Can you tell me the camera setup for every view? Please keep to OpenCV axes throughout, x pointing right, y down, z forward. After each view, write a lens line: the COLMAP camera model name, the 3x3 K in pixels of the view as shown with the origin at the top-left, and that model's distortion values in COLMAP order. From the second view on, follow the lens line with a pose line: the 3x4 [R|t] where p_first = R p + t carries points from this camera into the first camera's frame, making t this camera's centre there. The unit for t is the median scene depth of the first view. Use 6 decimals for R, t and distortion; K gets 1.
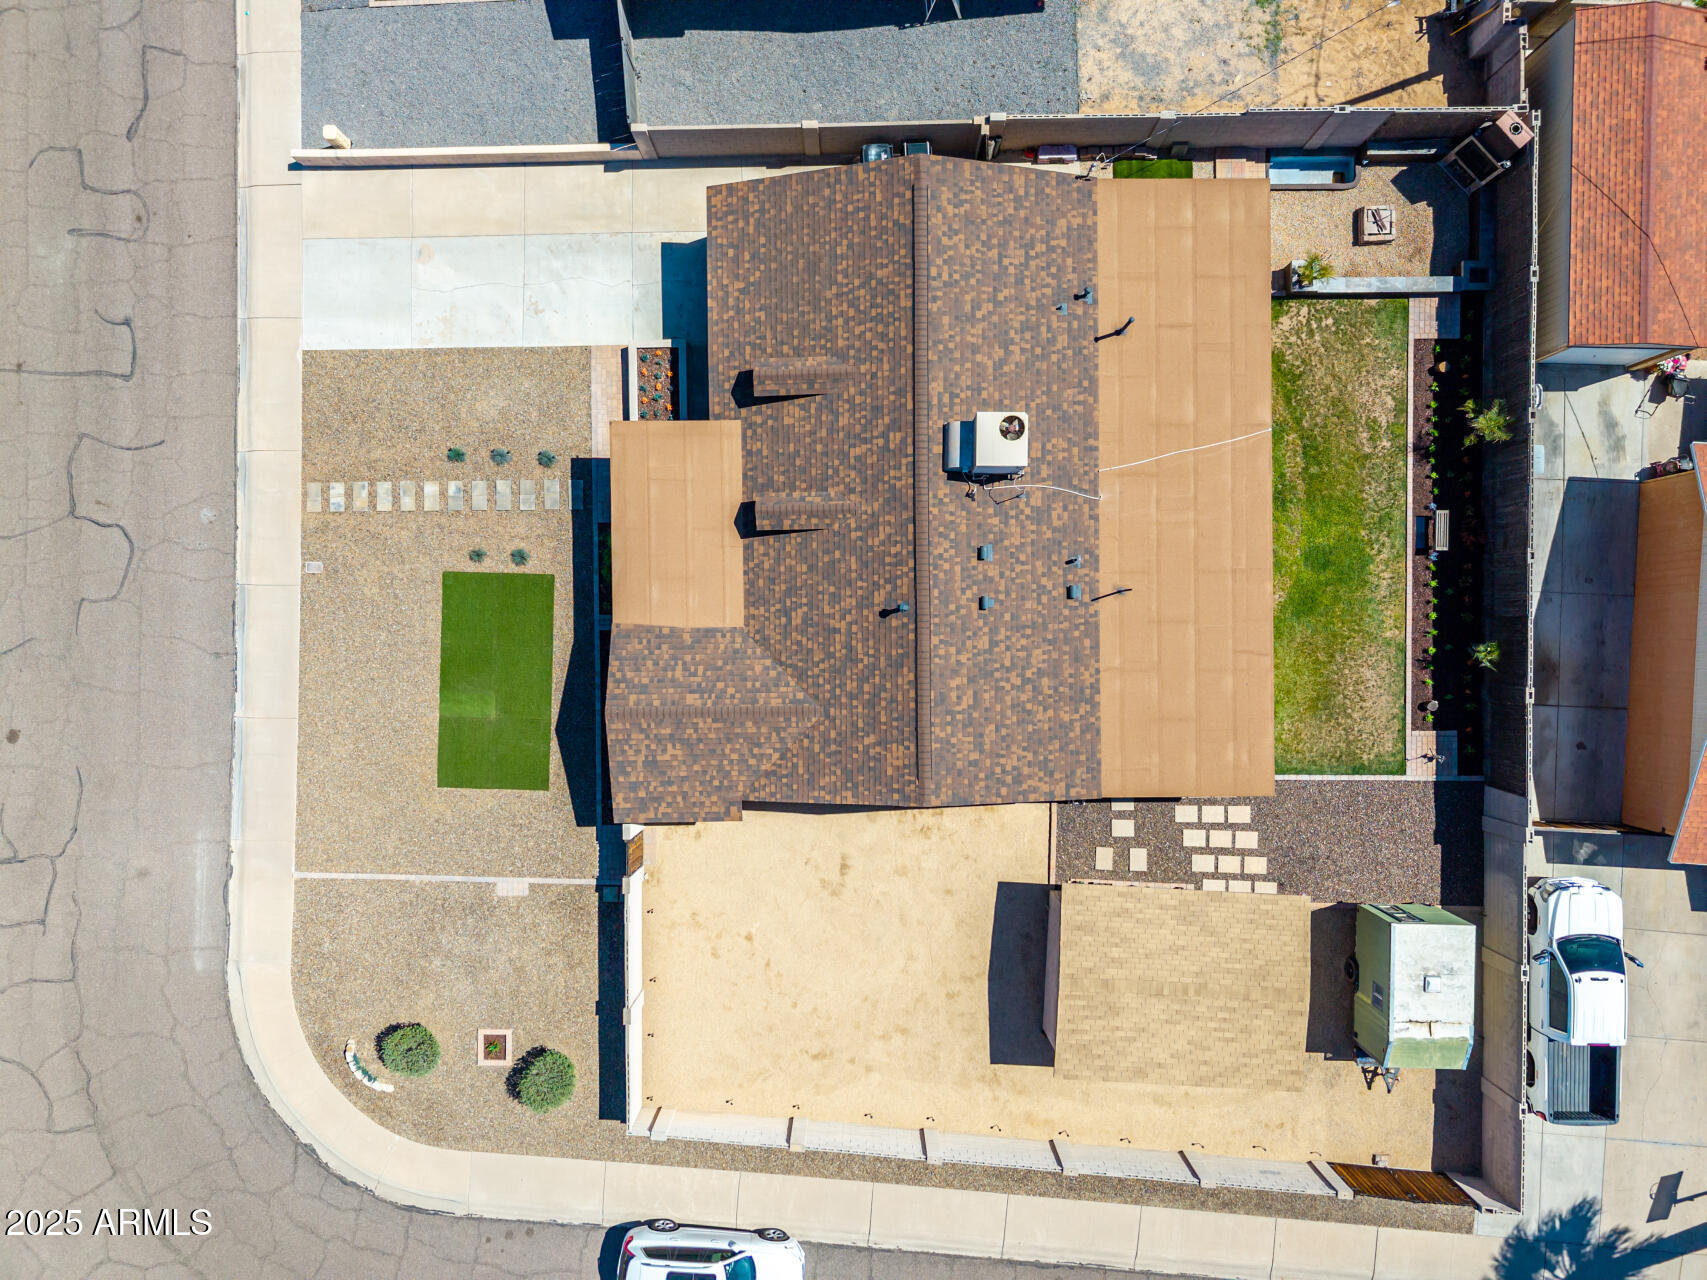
lens RADIAL K [[1148.4, 0, 848.1], [0, 1148.4, 643.0], [0, 0, 1]] dist [0.011280, -0.002120]
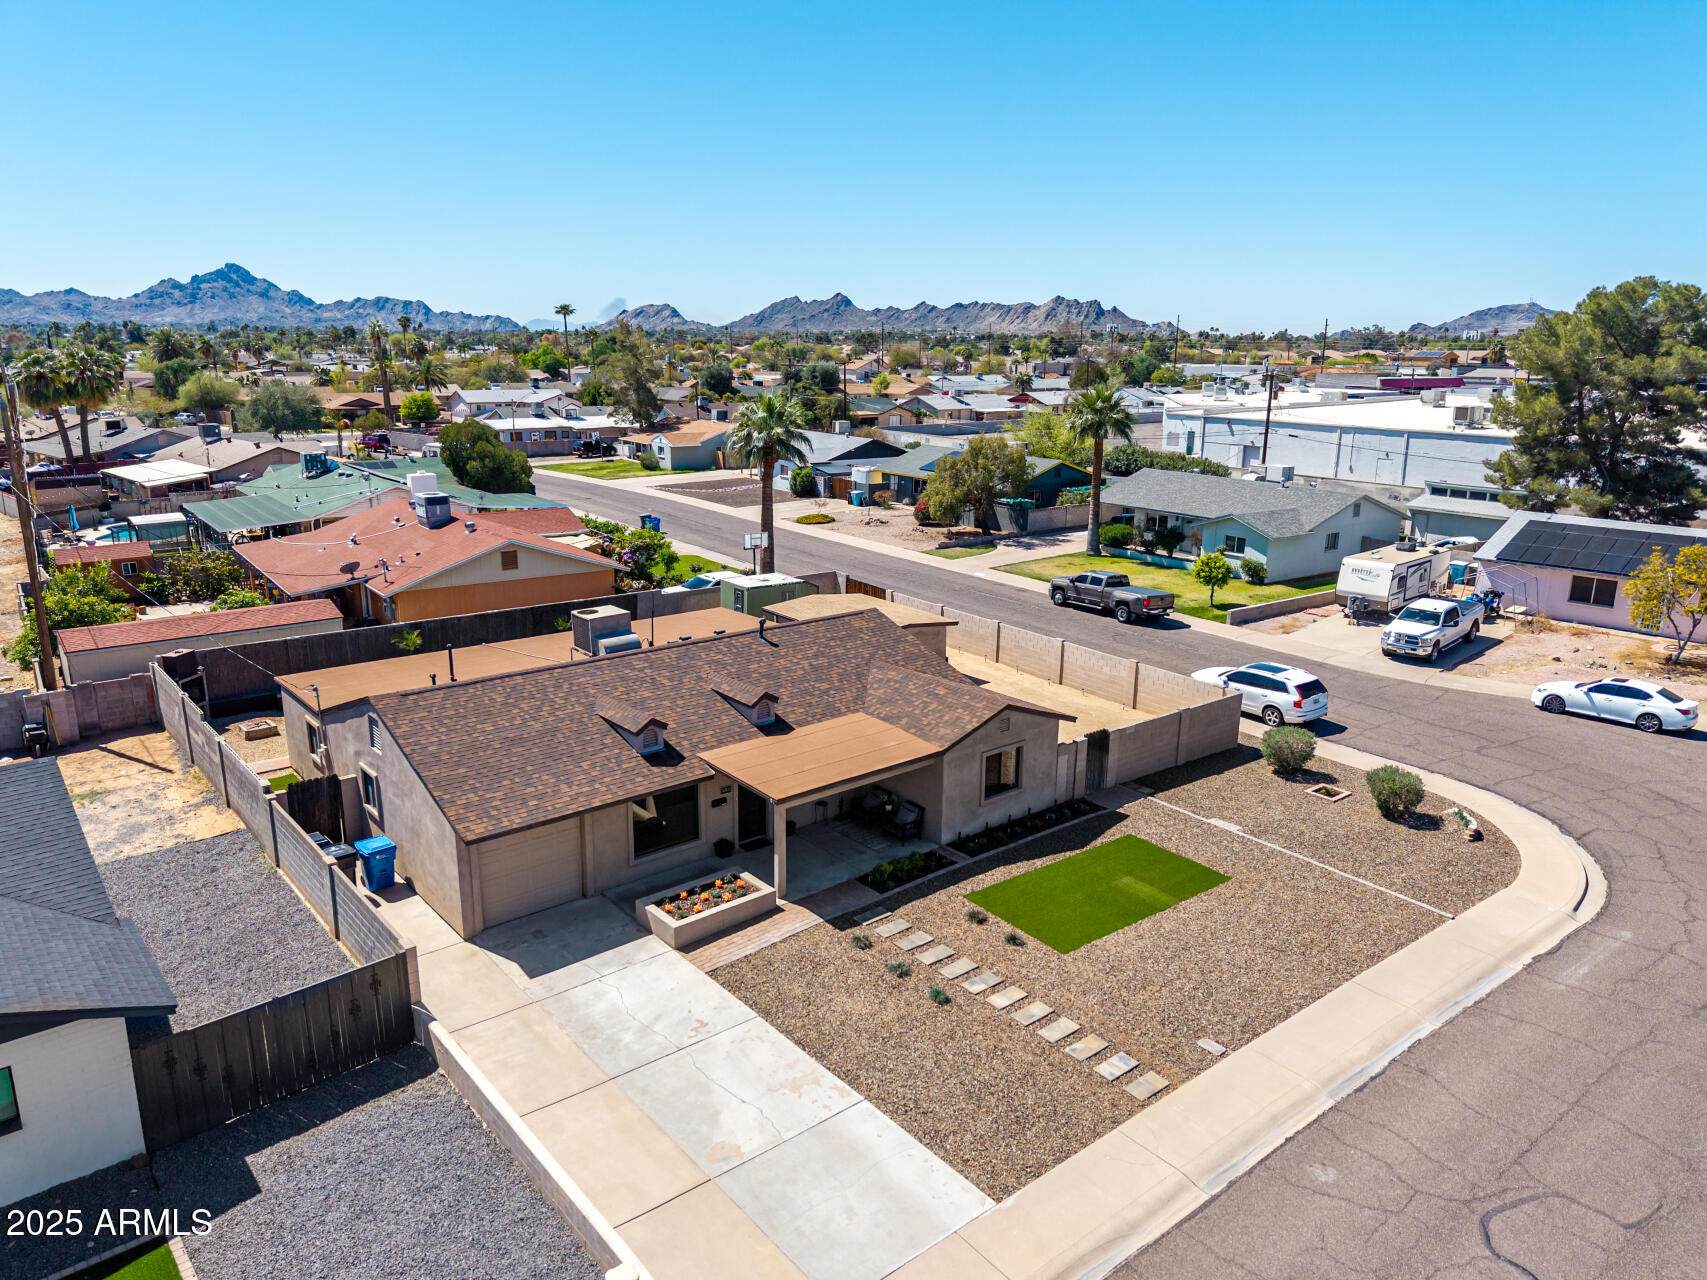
lens RADIAL K [[1154.6, 0, 853.5], [0, 1154.6, 640.0], [0, 0, 1]] dist [0.070377, -0.094039]
pose [[-0.634745, -0.192312, 0.748408, -0.802324], [0.772668, -0.146594, 0.617652, -0.615433], [-0.009070, 0.970323, 0.241643, 0.618464]]
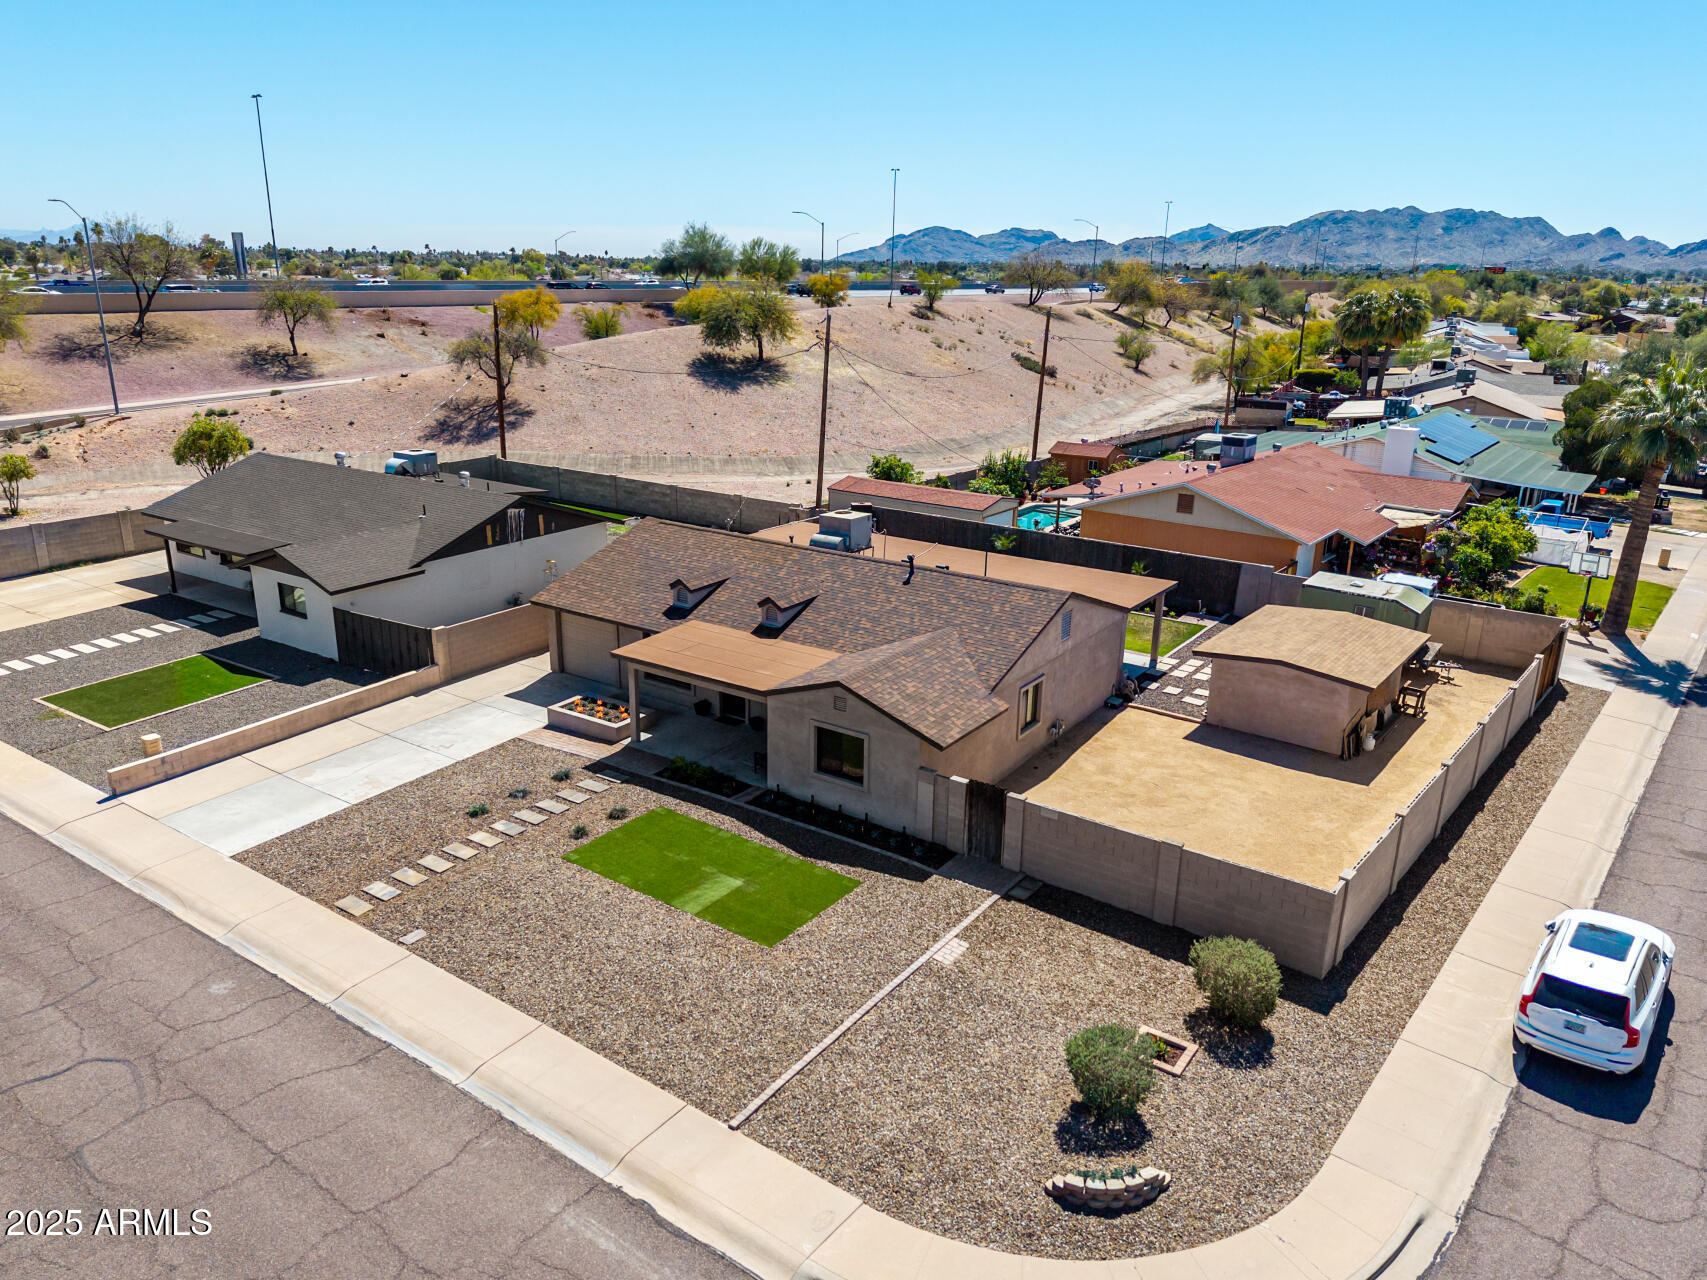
lens RADIAL K [[1195.7, 0, 850.9], [0, 1195.7, 599.6], [0, 0, 1]] dist [0.039923, -0.040088]
pose [[0.565681, -0.205753, 0.798543, -0.869520], [0.824222, 0.171316, -0.539730, 0.523925], [-0.025752, 0.963492, 0.266497, 0.605180]]
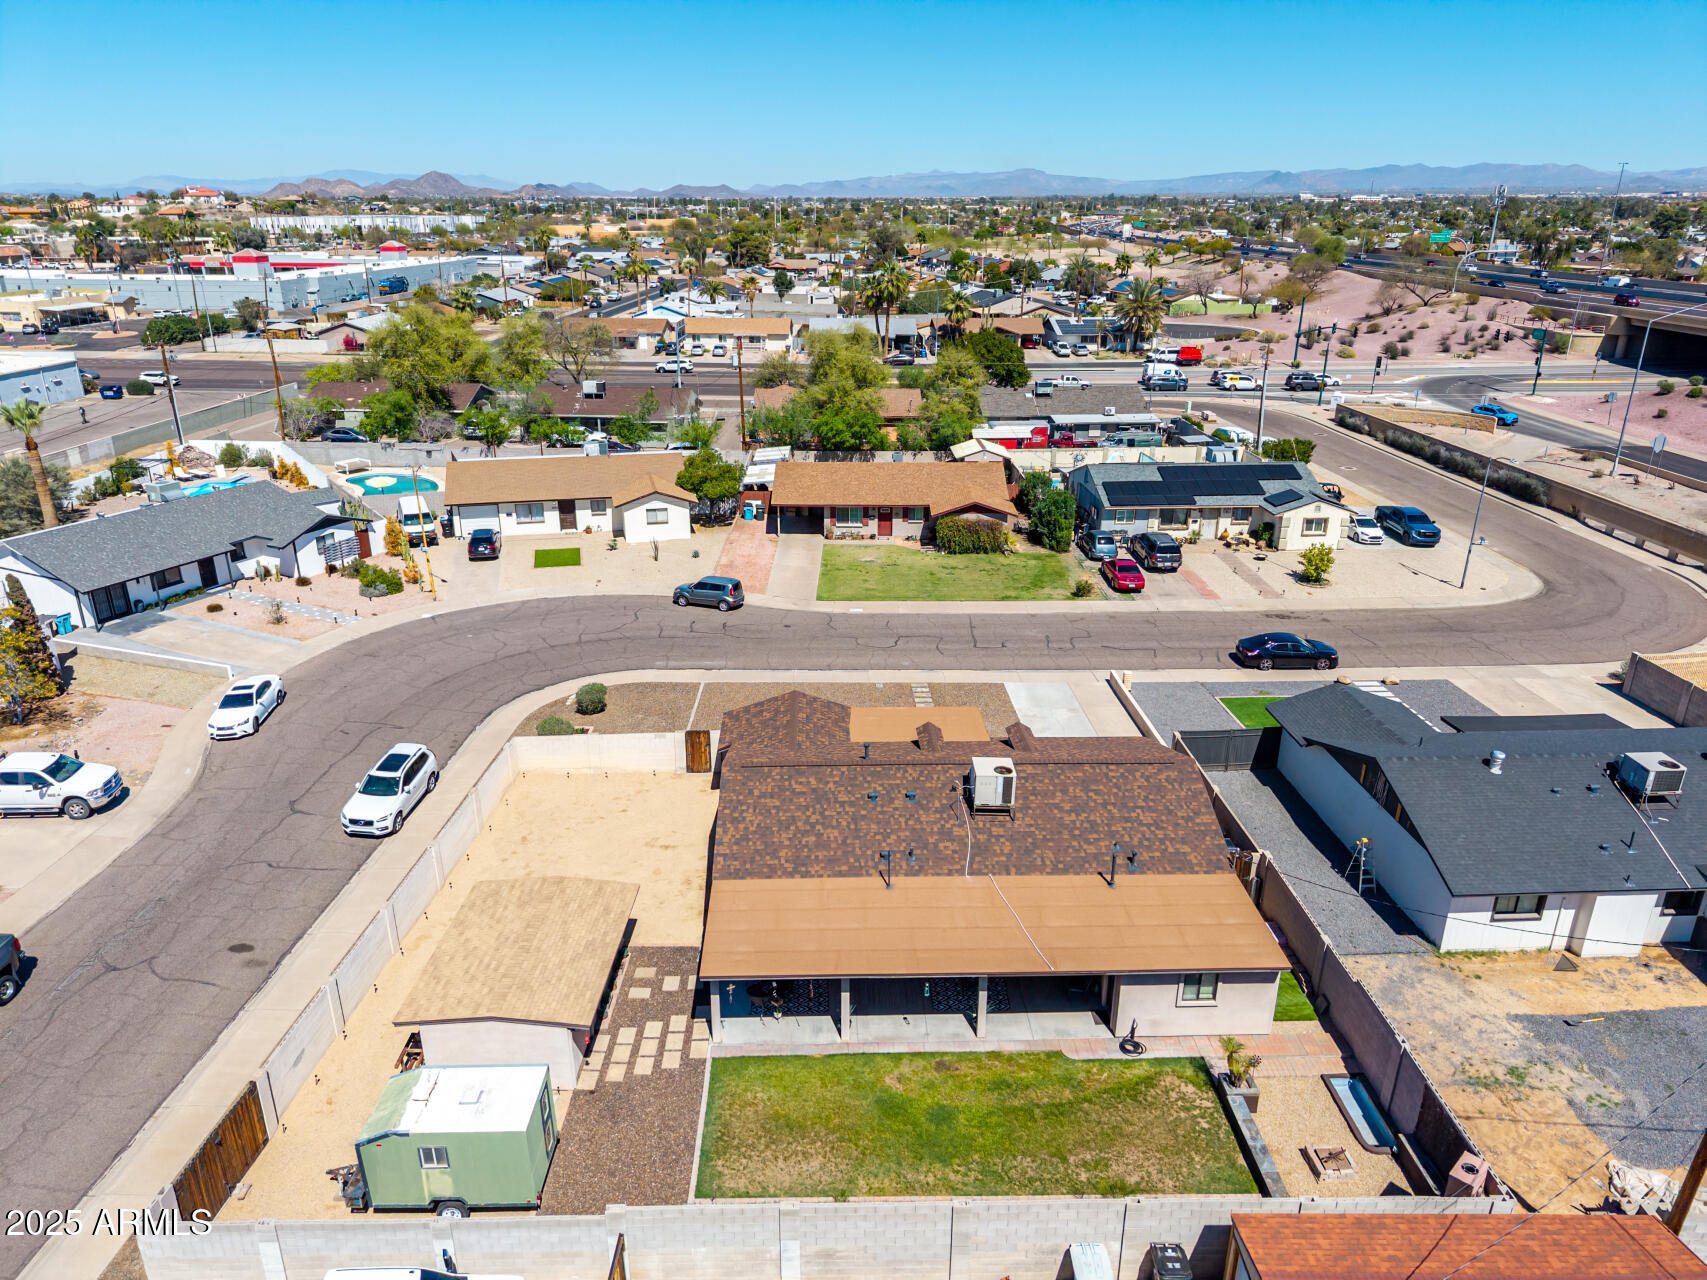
lens RADIAL K [[1133.4, 0, 850.8], [0, 1133.4, 644.5], [0, 0, 1]] dist [0.083513, -0.128837]
pose [[0.024315, 0.367743, -0.929609, 1.113152], [-0.999704, 0.008925, -0.022618, 0.016254], [-0.000021, 0.929885, 0.367851, 0.317748]]
